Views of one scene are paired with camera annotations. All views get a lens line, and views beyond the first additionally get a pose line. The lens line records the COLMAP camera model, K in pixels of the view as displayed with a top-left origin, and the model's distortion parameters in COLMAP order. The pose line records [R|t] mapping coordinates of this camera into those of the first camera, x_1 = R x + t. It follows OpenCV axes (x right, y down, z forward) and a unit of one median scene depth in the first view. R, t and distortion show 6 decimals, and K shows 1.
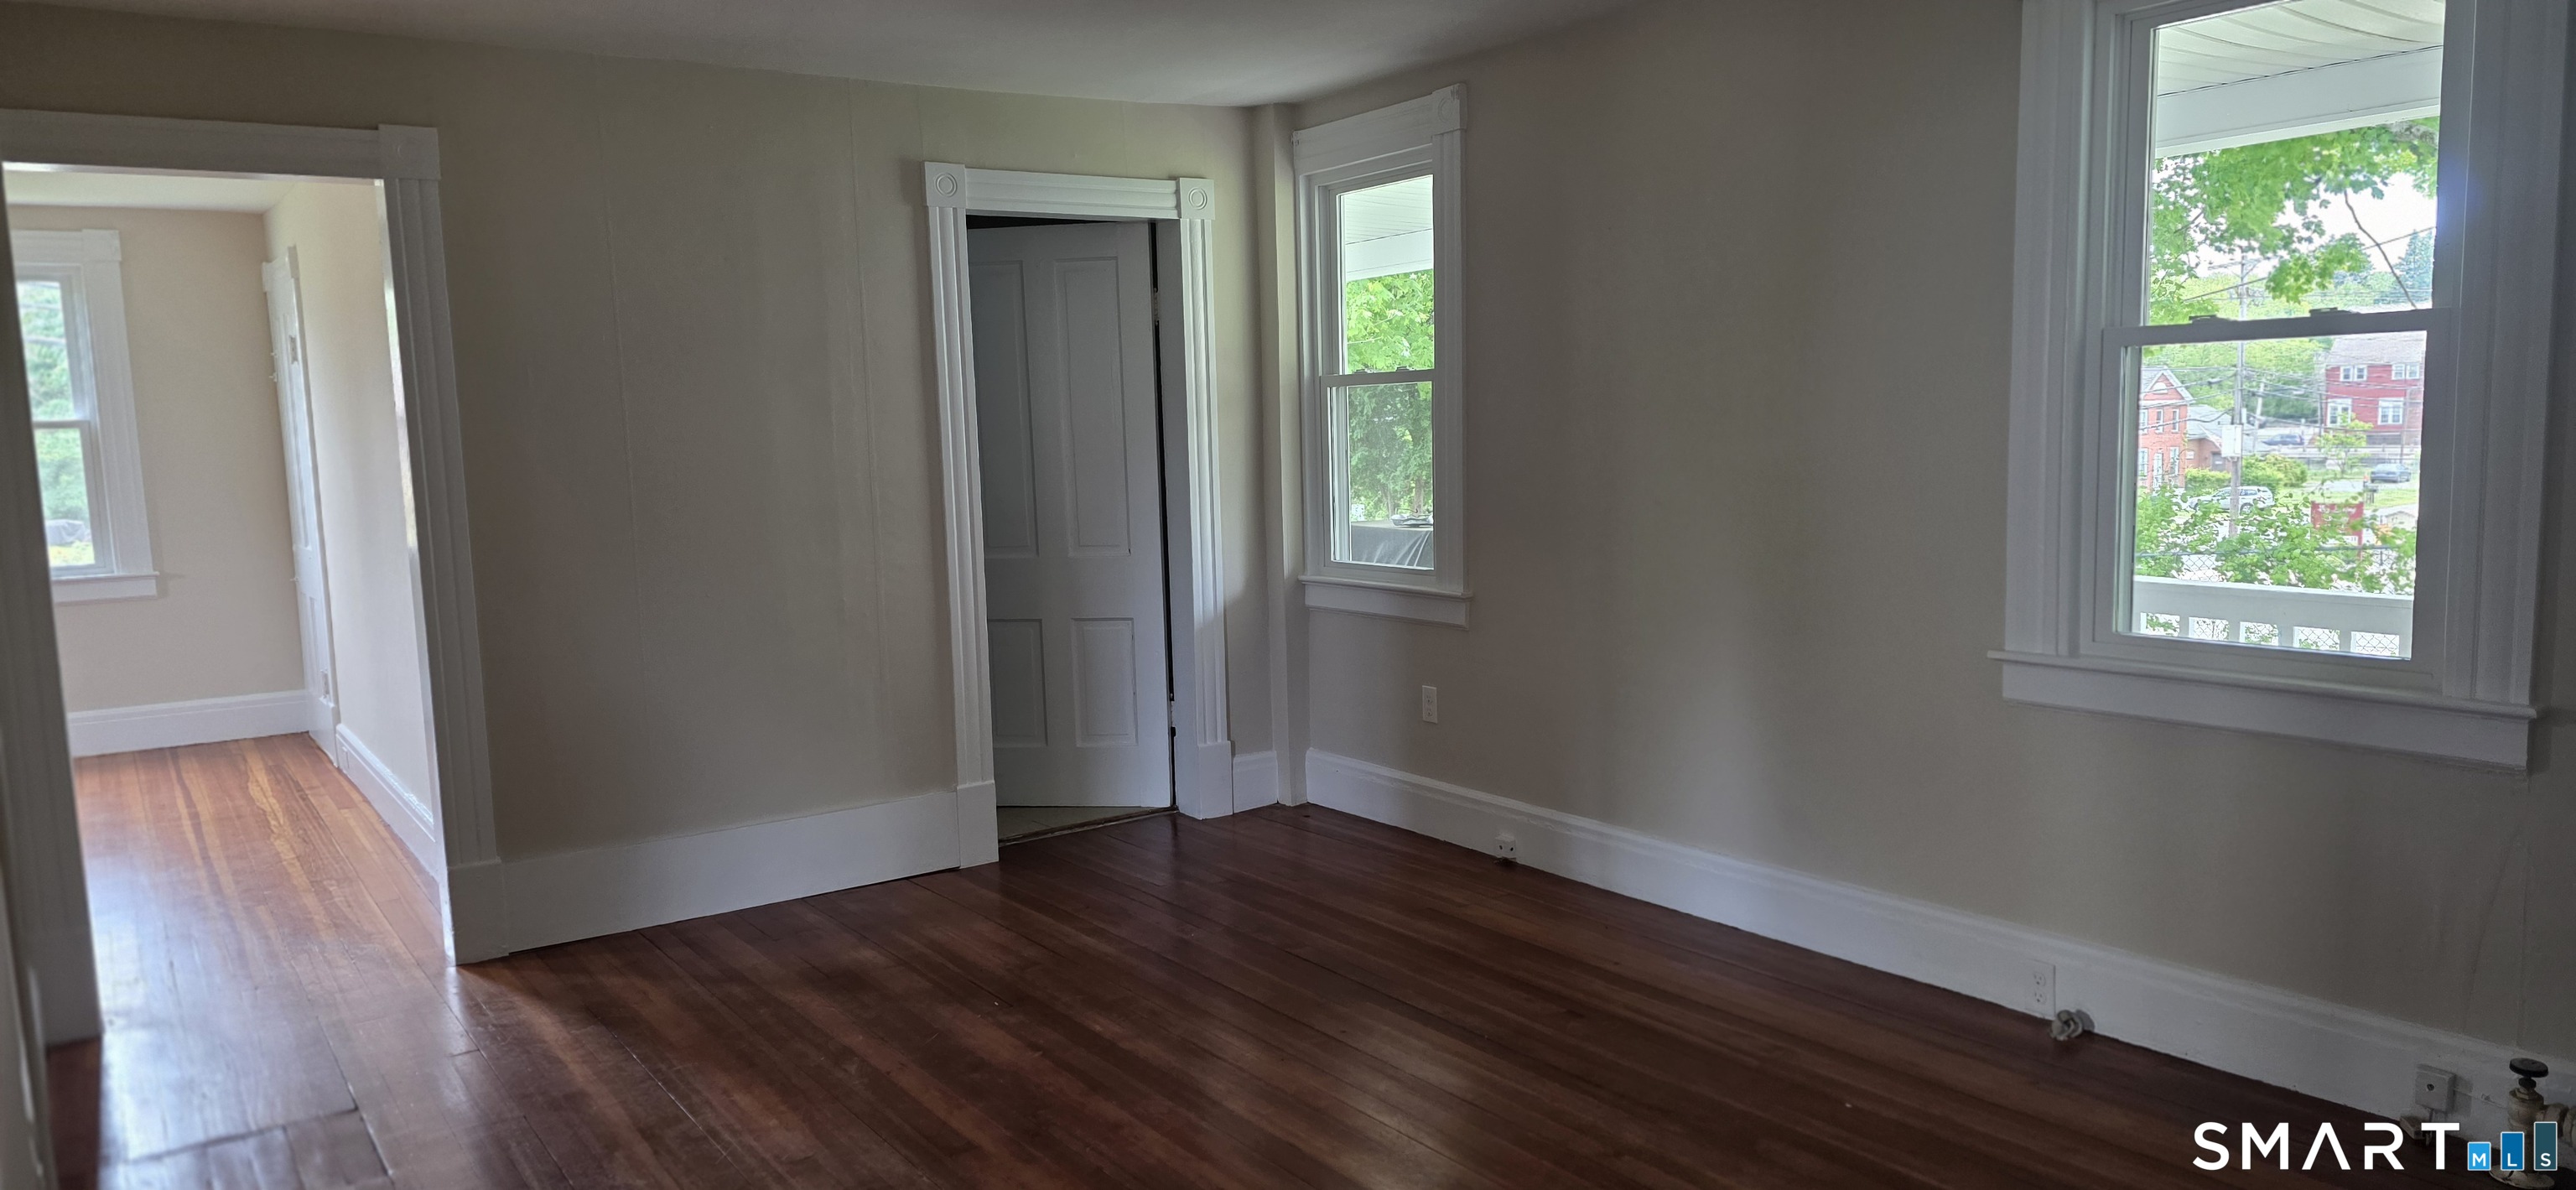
lens RADIAL K [[1655.7, 0, 1288.1], [0, 1655.7, 701.2], [0, 0, 1]] dist [0.001114, -0.000741]
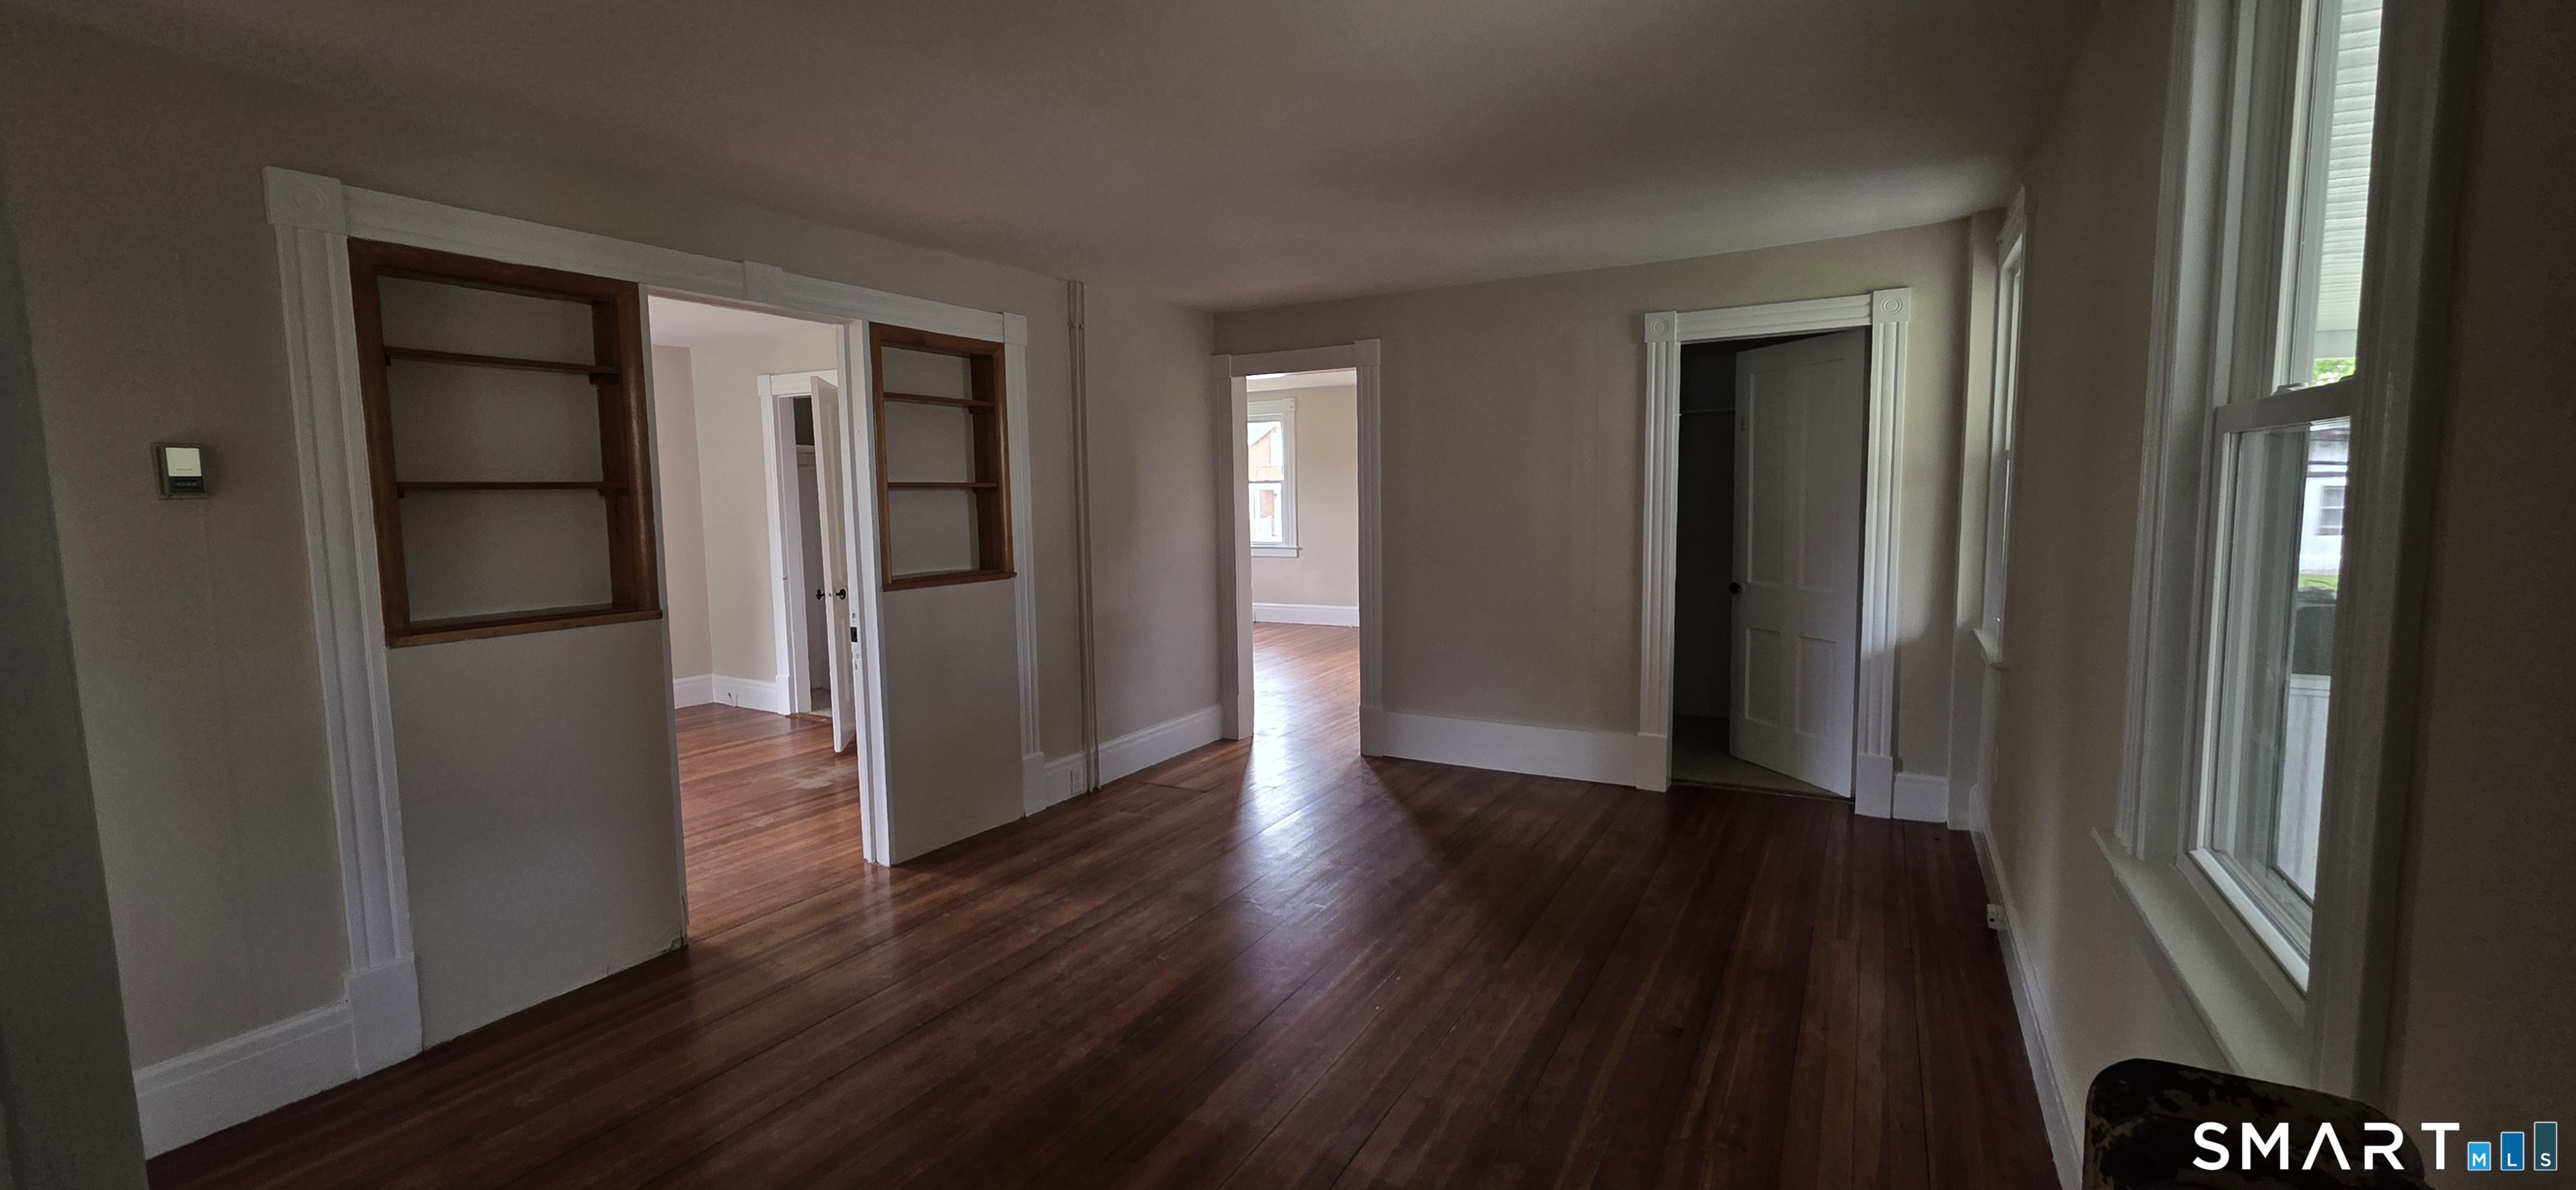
lens RADIAL K [[1032.0, 0, 1292.4], [0, 1032.0, 581.0], [0, 0, 1]] dist [0.000010, 0.000494]
pose [[0.414473, 0.104636, -0.904026, 0.472813], [-0.150790, 0.987533, 0.045168, -0.074324], [0.897482, 0.117597, 0.425084, 0.316185]]
